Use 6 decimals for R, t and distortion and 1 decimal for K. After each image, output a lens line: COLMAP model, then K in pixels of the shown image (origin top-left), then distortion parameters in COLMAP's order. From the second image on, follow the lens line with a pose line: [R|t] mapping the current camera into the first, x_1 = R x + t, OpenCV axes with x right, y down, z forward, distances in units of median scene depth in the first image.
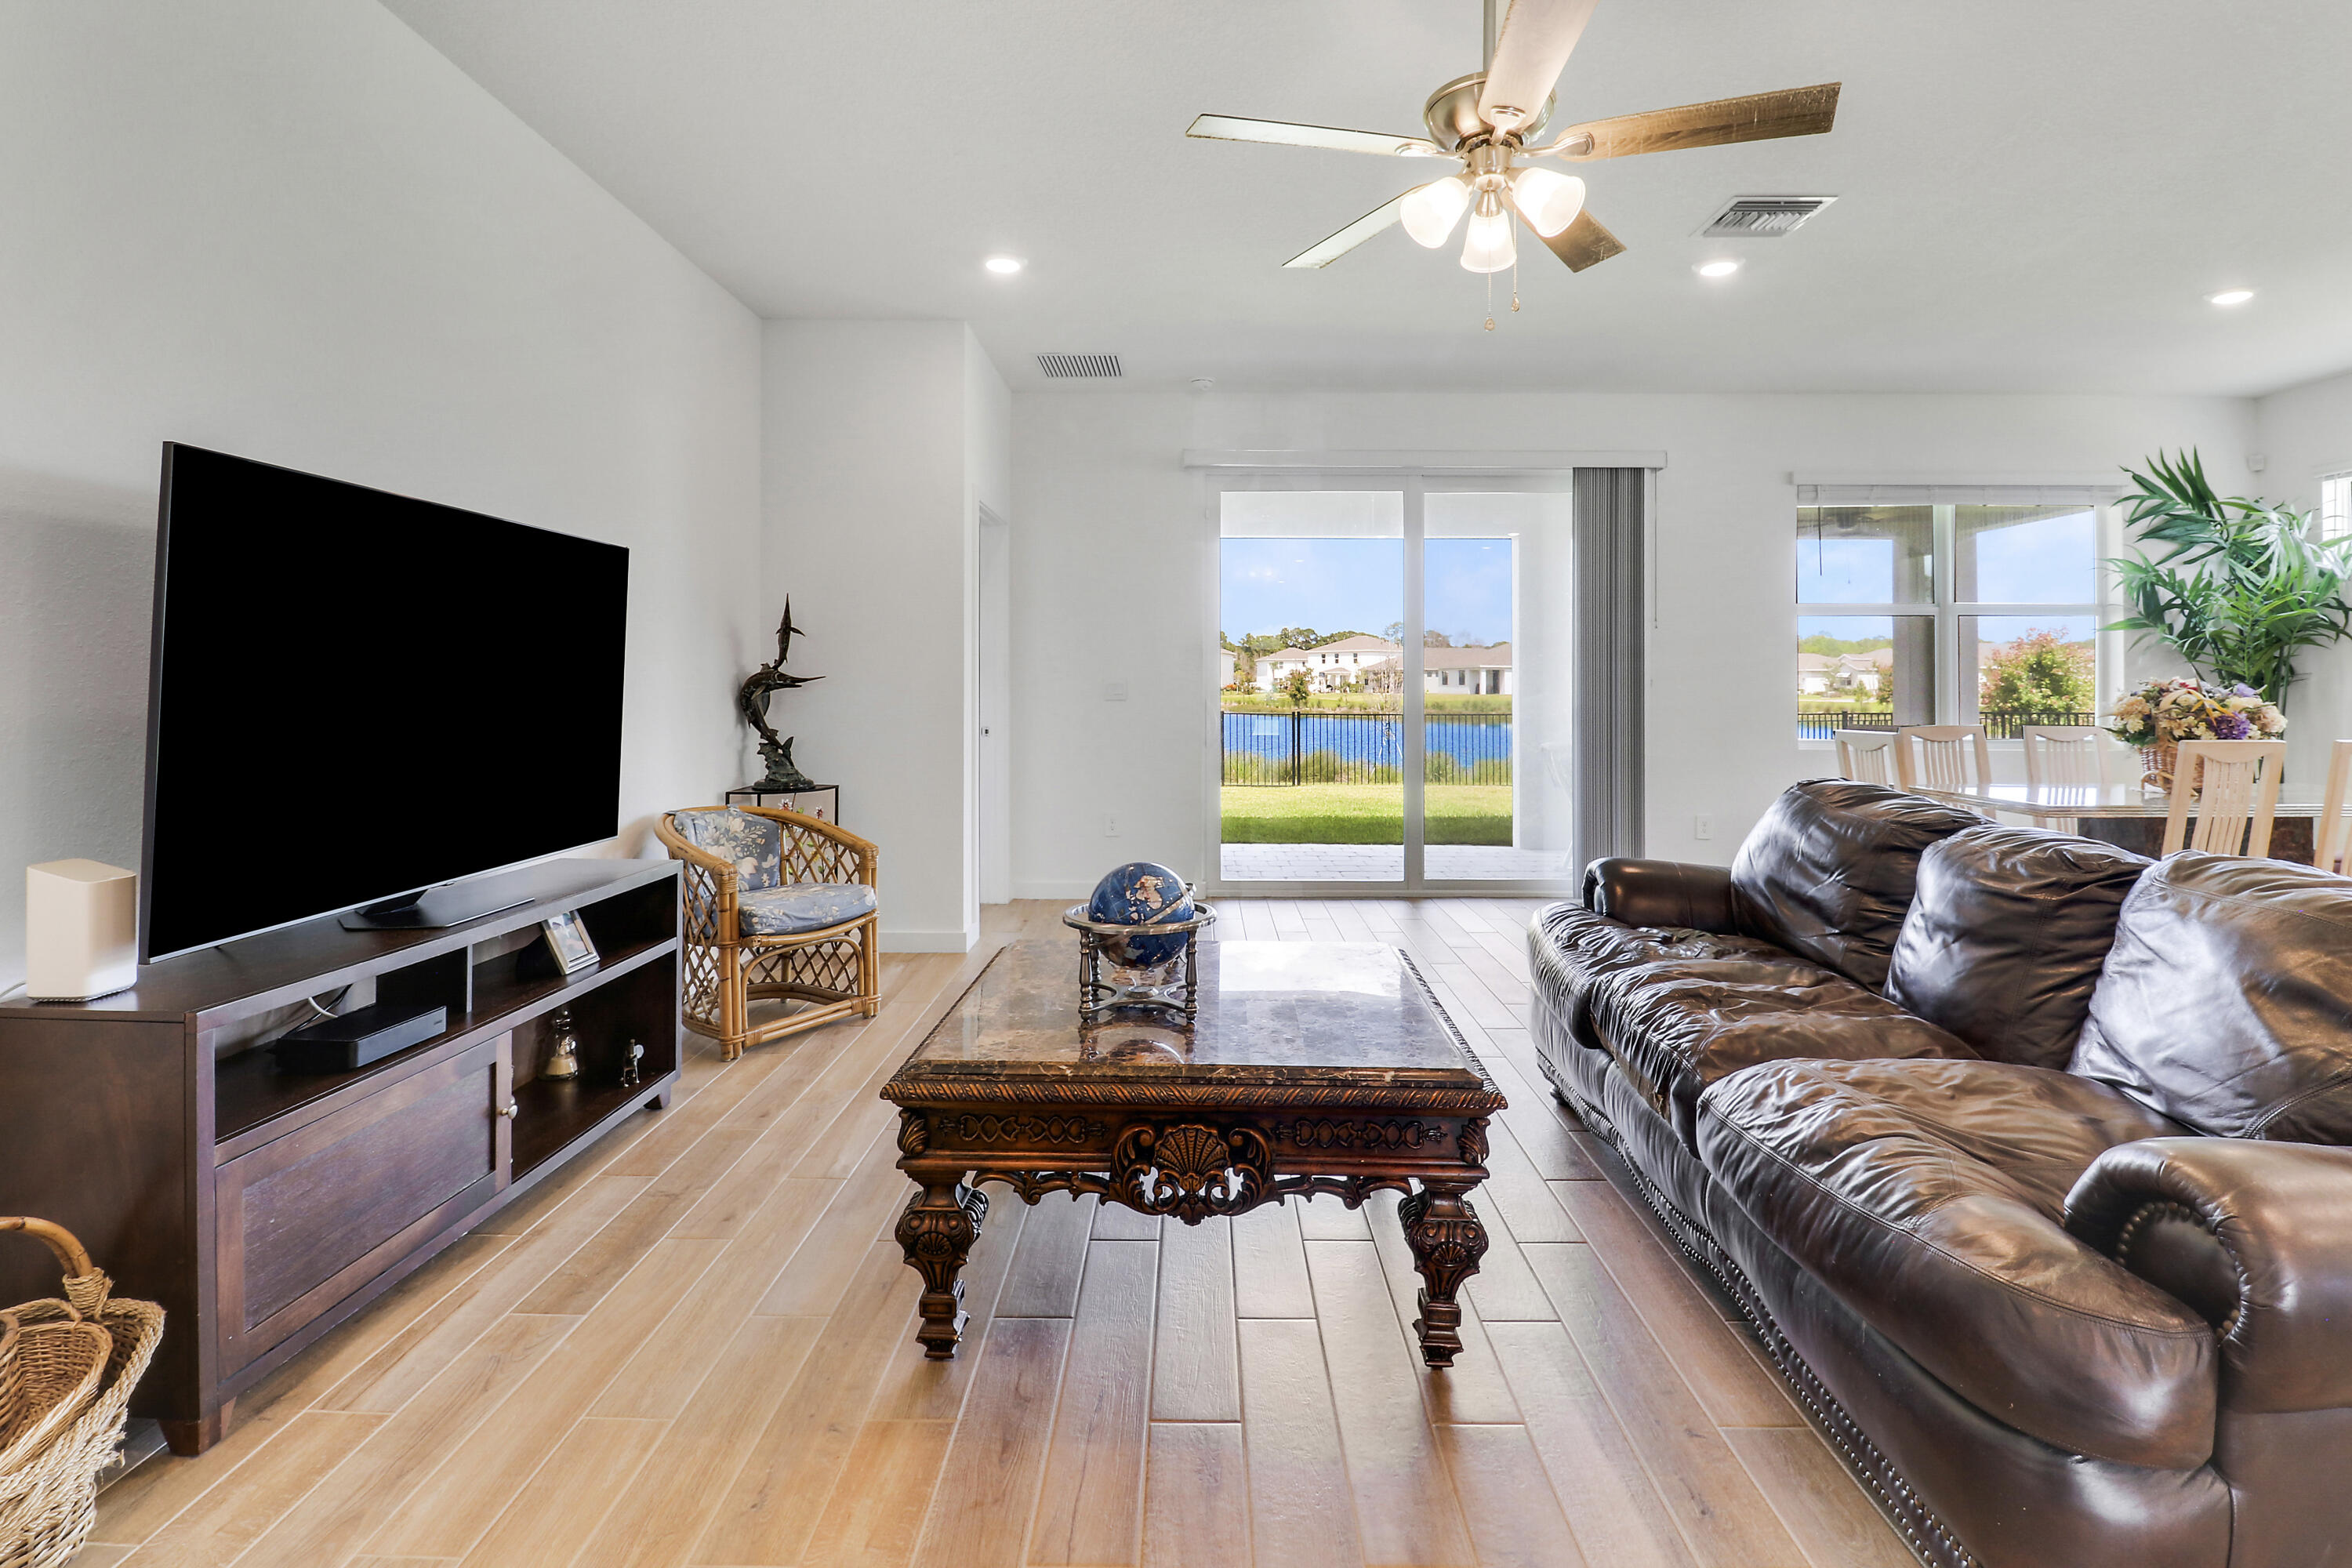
lens RADIAL K [[1119.4, 0, 1192.3], [0, 1119.4, 689.4], [0, 0, 1]] dist [-0.000571, -0.010582]
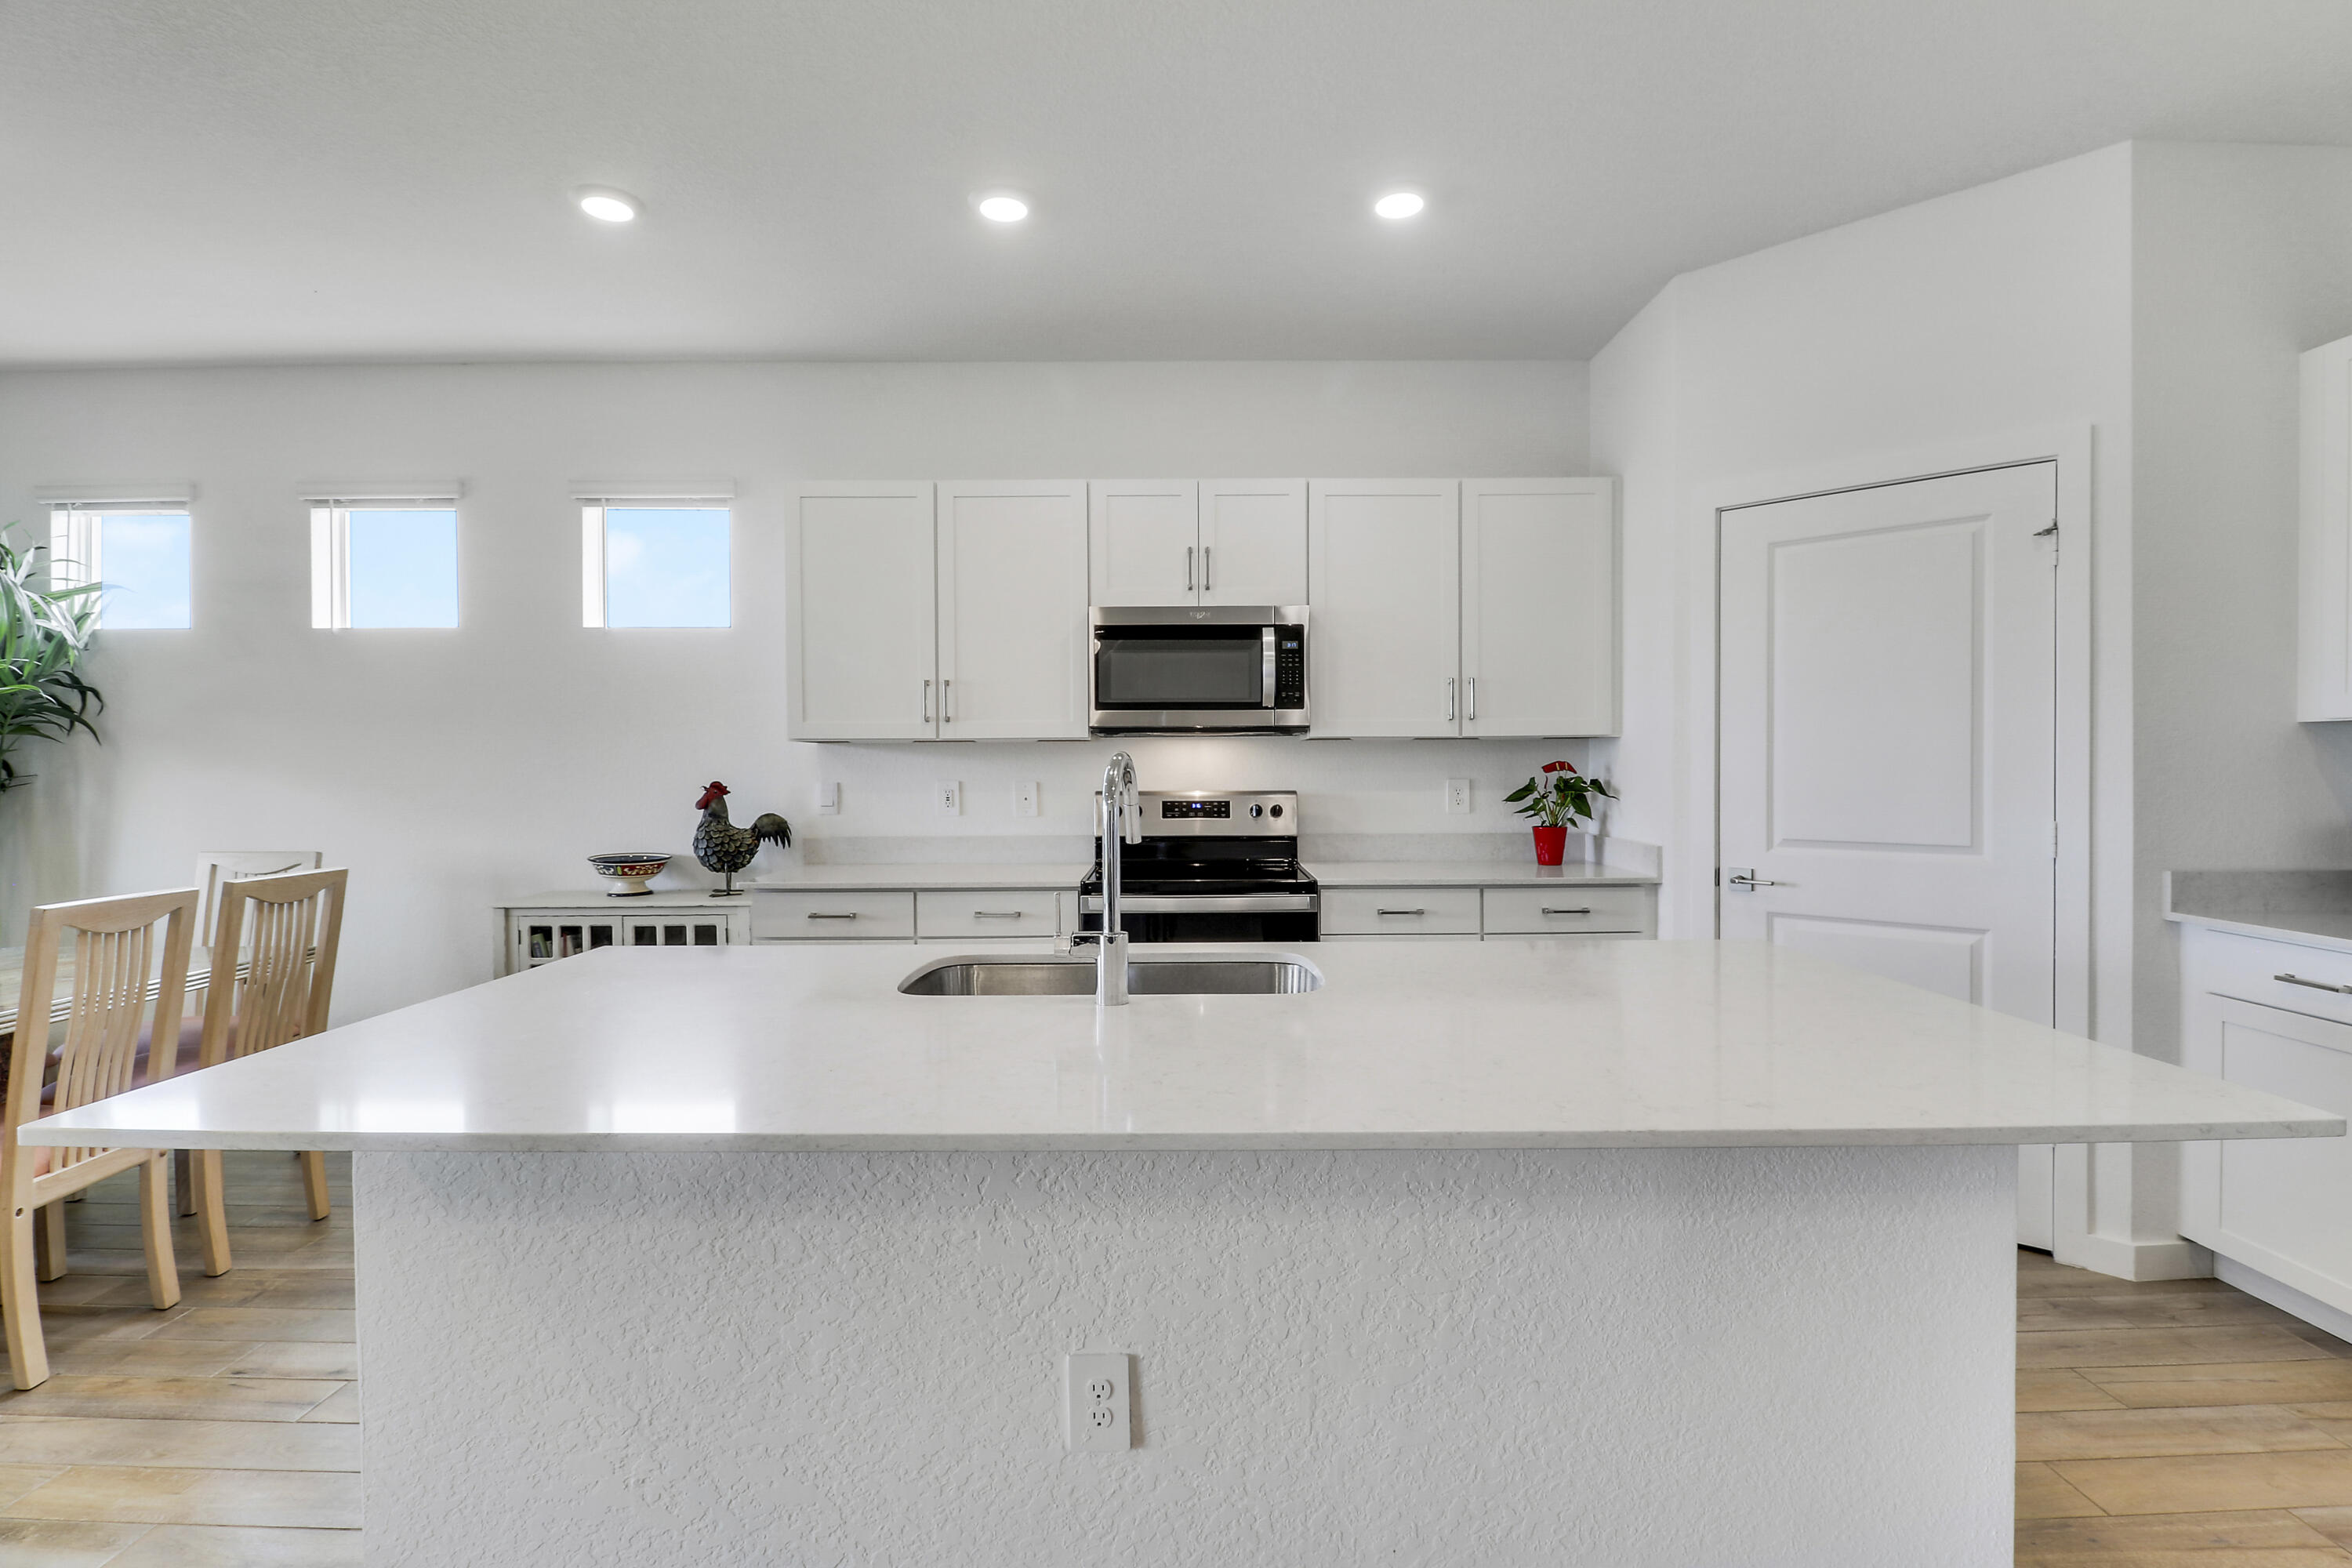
lens RADIAL K [[1119.4, 0, 1190.6], [0, 1119.4, 784.2], [0, 0, 1]] dist [-0.000571, -0.010582]
pose [[-0.005797, -0.016170, 0.999852, 0.291851], [0.004887, 0.999857, 0.016198, -0.017046], [-0.999971, 0.004980, -0.005717, 0.257259]]
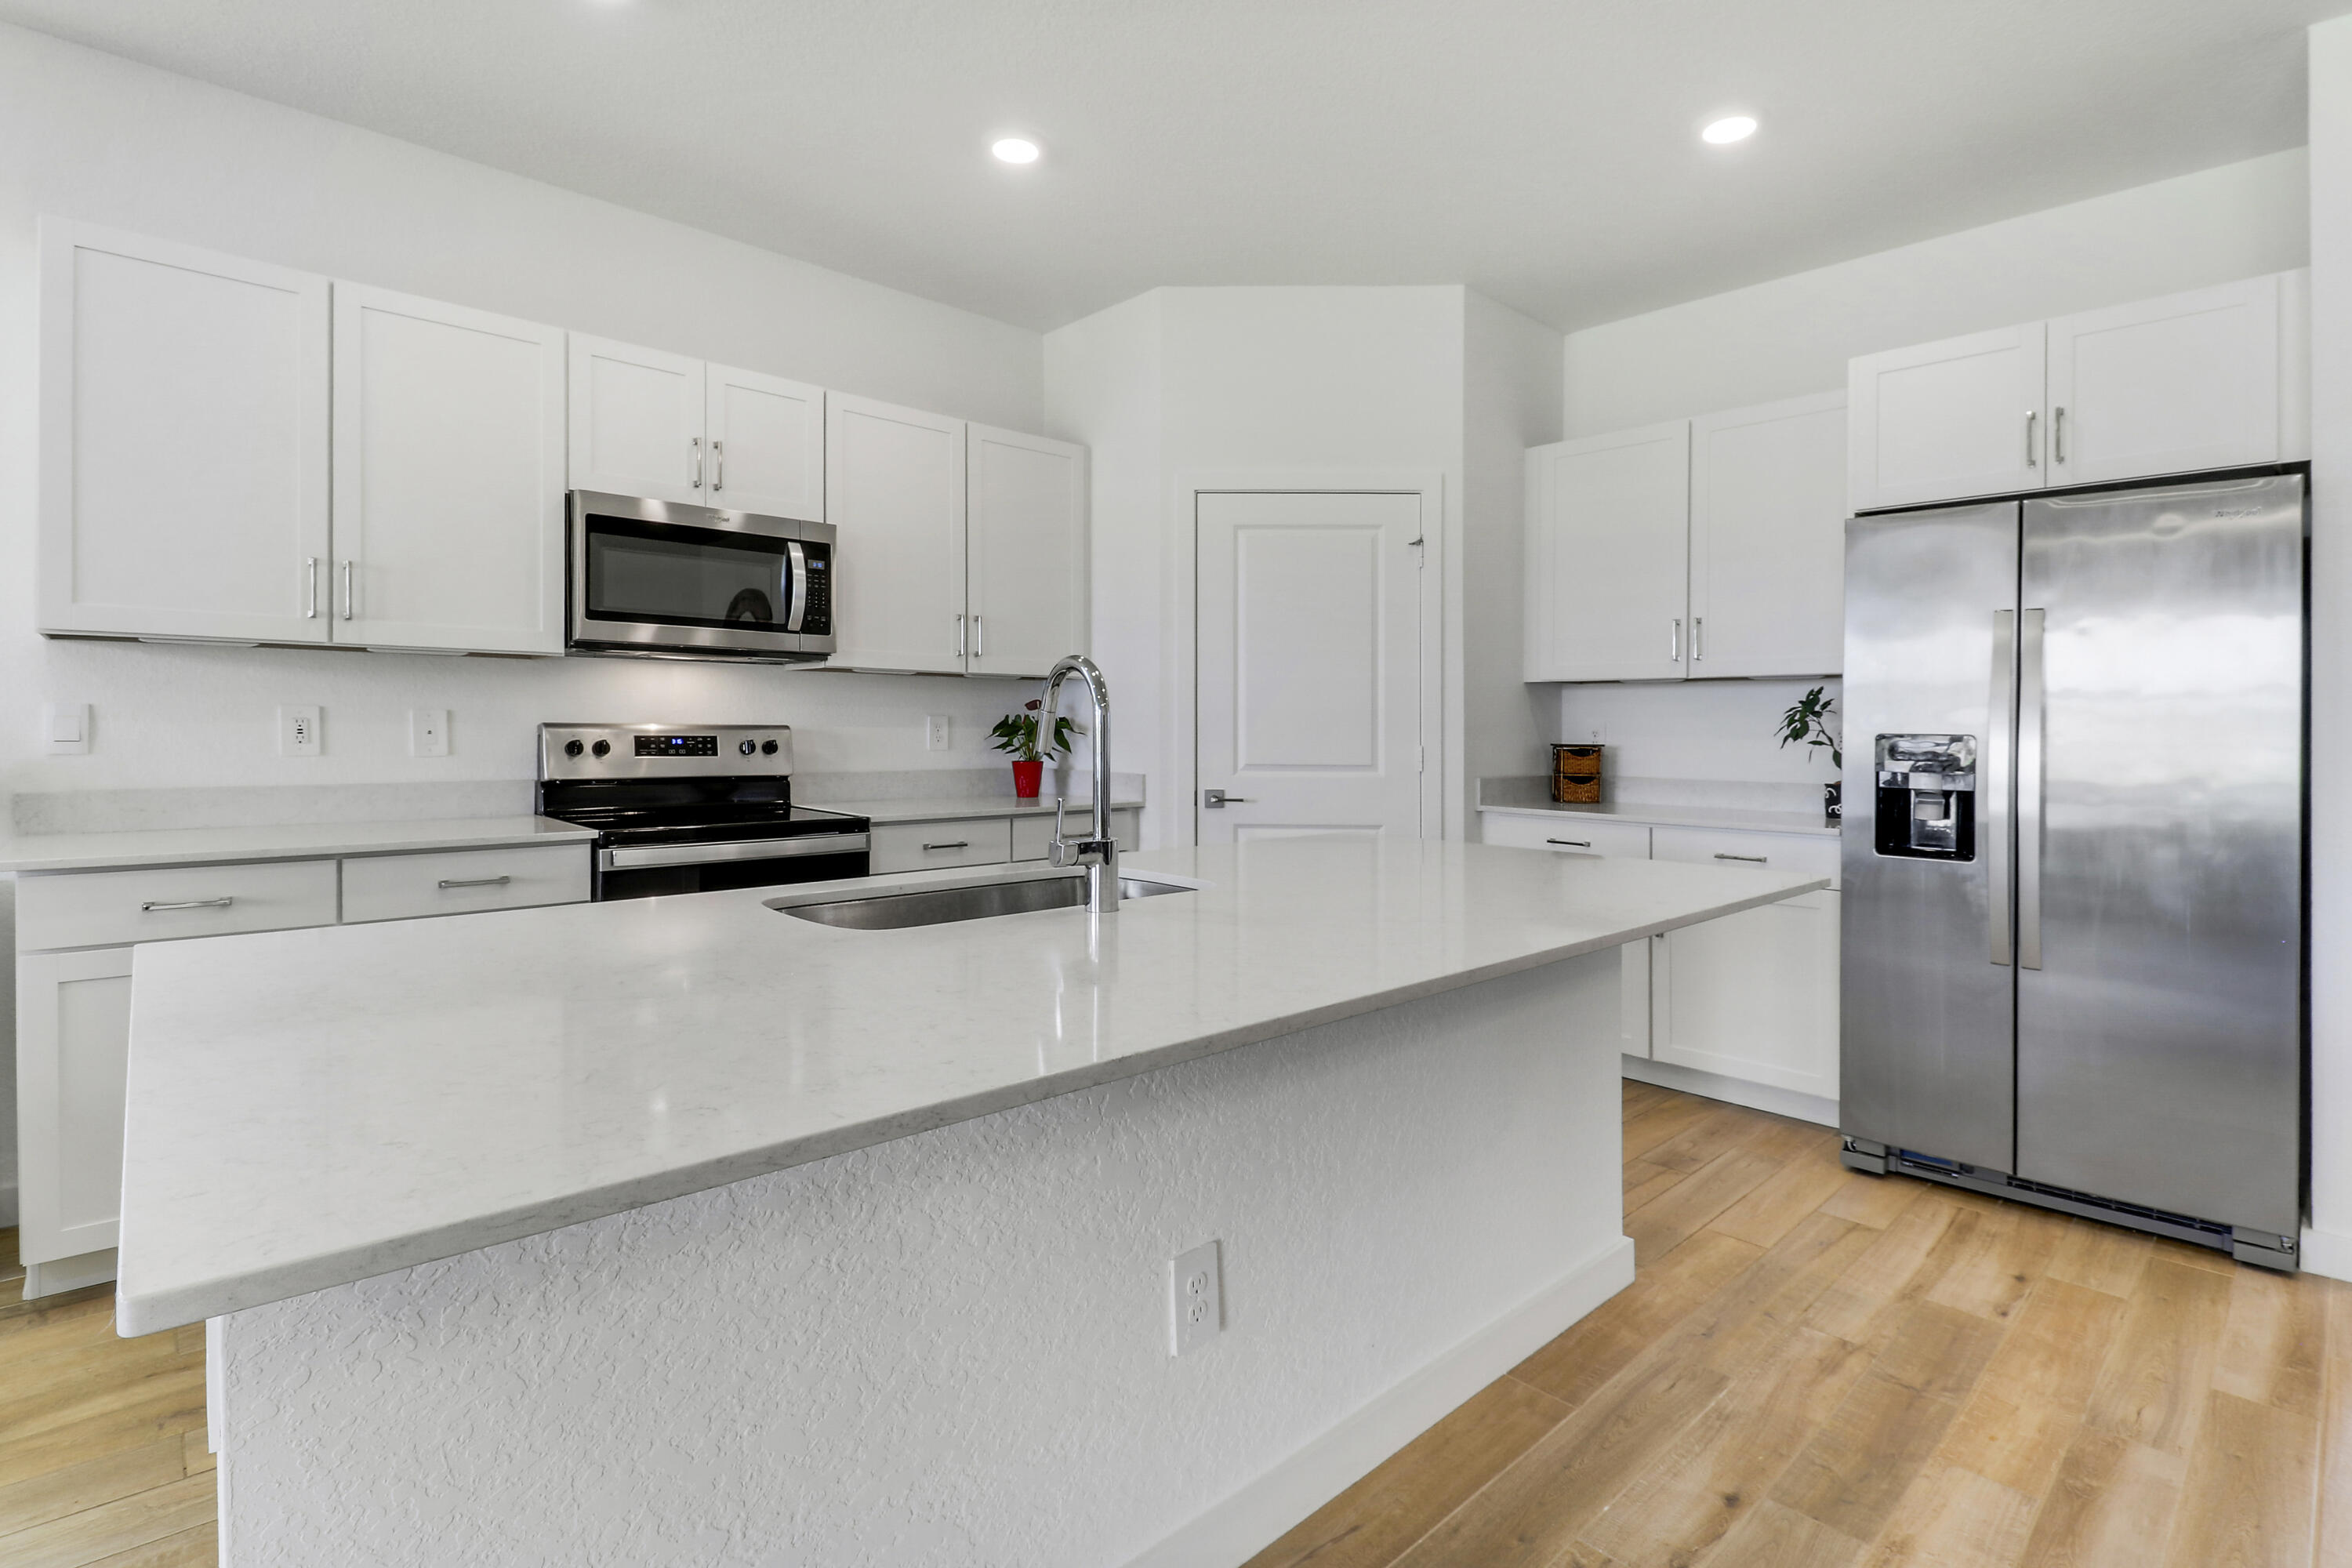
lens RADIAL K [[1119.4, 0, 1201.0], [0, 1119.4, 746.7], [0, 0, 1]] dist [-0.000571, -0.010582]
pose [[-0.691090, -0.014608, 0.722621, 0.364828], [-0.006325, 0.999880, 0.014163, 0.000199], [-0.722741, 0.005218, -0.691099, 0.457517]]
